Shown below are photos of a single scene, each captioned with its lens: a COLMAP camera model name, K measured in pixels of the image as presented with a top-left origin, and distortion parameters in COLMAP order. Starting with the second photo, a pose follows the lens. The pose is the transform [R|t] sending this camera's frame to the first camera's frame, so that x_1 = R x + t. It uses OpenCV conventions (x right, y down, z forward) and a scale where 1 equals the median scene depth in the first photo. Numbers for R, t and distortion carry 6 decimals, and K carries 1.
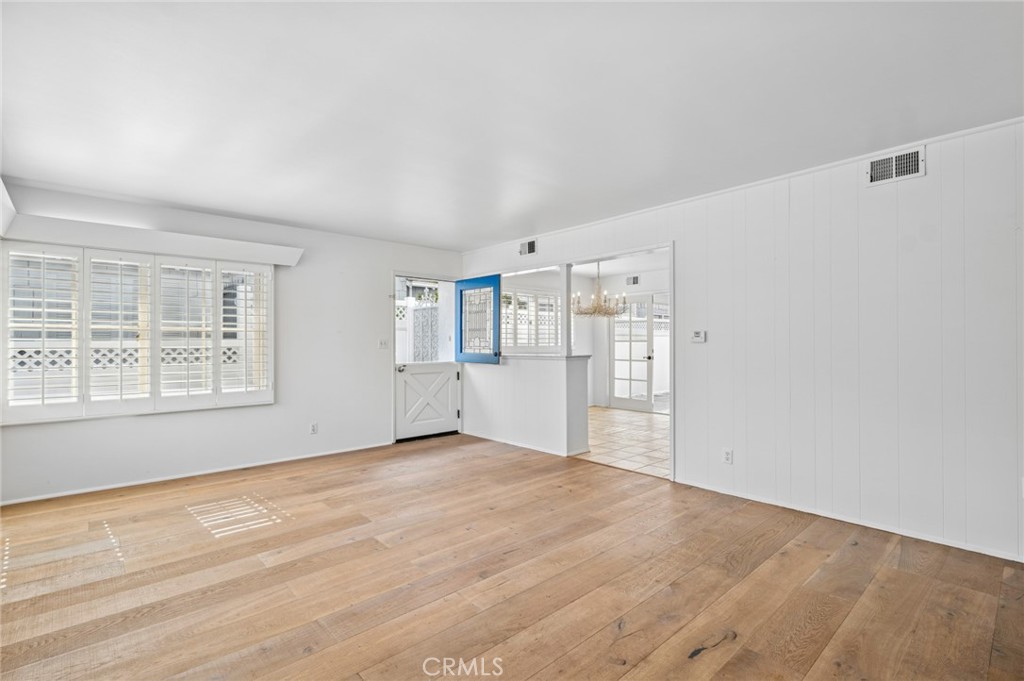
lens RADIAL K [[472.7, 0, 519.4], [0, 472.7, 342.1], [0, 0, 1]] dist [0.003911, -0.000383]
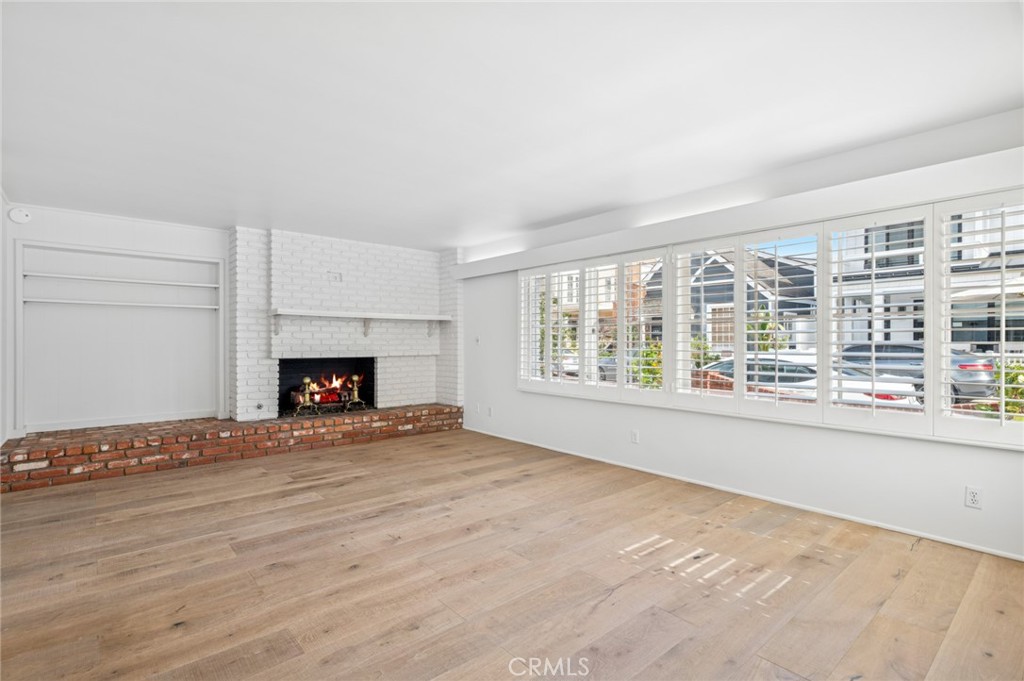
lens RADIAL K [[485.7, 0, 515.1], [0, 485.7, 337.8], [0, 0, 1]] dist [0.000349, 0.000139]
pose [[-0.999384, -0.003556, 0.034907, -0.284184], [-0.003919, 0.999939, -0.010333, 0.010476], [-0.034868, -0.010463, -0.999337, 1.506621]]
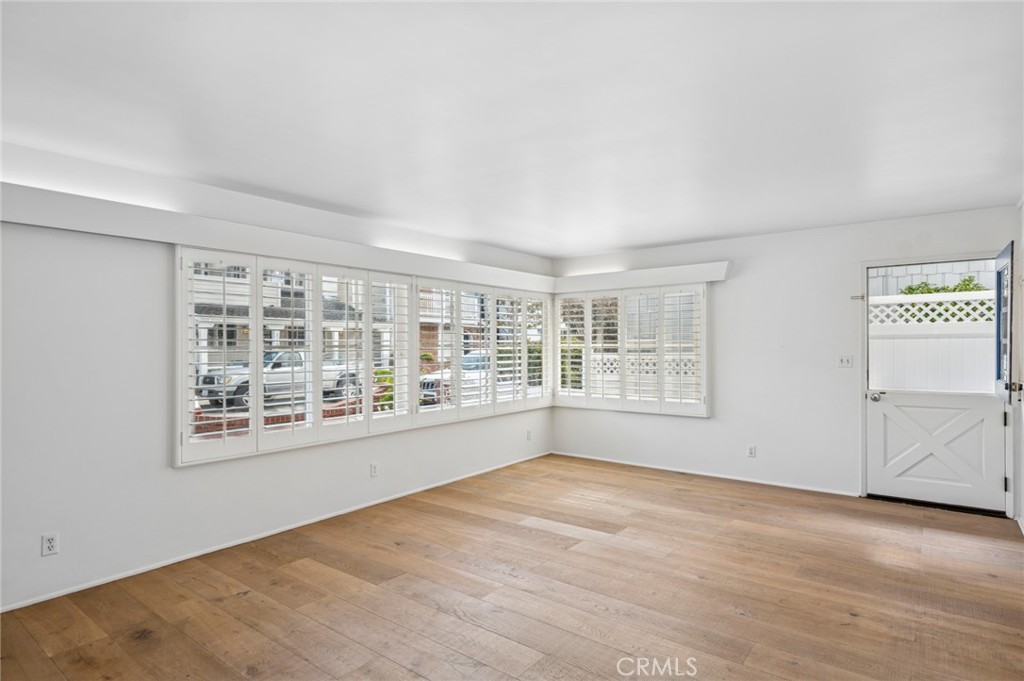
lens RADIAL K [[554.8, 0, 512.9], [0, 554.8, 349.2], [0, 0, 1]] dist [0.004007, 0.000314]
pose [[0.159008, 0.008610, -0.987240, 0.713163], [0.010178, 0.999895, 0.010360, -0.042722], [0.987225, -0.011696, 0.158904, 0.467784]]
